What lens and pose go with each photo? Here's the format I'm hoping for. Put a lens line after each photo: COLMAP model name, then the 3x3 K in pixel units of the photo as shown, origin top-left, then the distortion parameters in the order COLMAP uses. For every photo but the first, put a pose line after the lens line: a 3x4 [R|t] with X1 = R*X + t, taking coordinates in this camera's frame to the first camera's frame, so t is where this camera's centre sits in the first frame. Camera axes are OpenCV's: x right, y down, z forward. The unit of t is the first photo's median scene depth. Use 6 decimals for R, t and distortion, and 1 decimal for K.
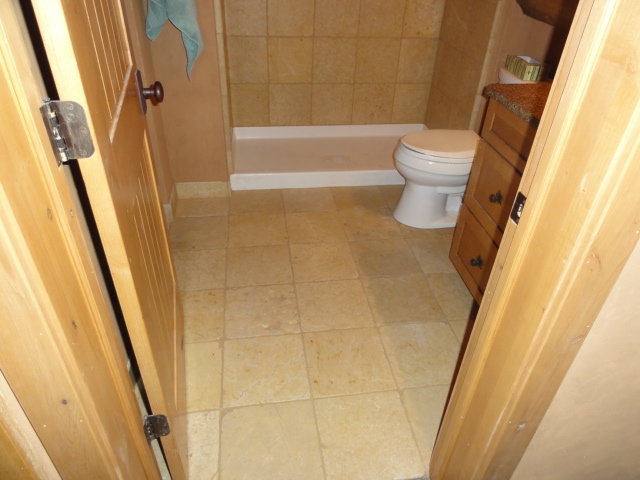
lens RADIAL K [[455.7, 0, 320.0], [0, 455.7, 240.0], [0, 0, 1]] dist [-0.001929, 0.004869]
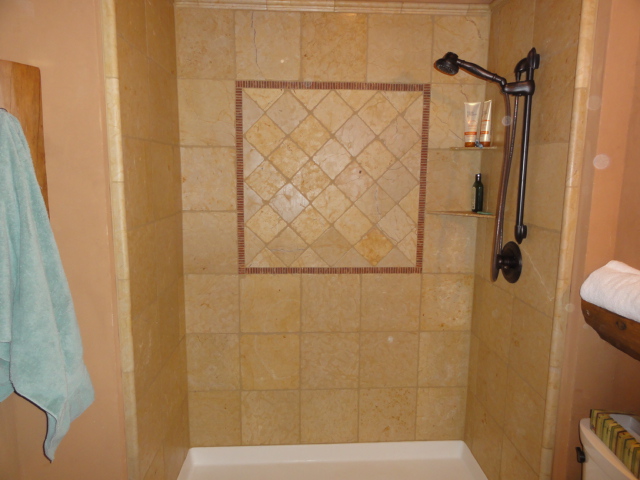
lens RADIAL K [[455.7, 0, 320.0], [0, 455.7, 240.0], [0, 0, 1]] dist [-0.001929, 0.004869]
pose [[0.995663, -0.015631, -0.091715, 0.085284], [-0.026232, 0.898626, -0.437930, -0.240639], [0.089263, 0.438436, 0.894319, 0.245027]]
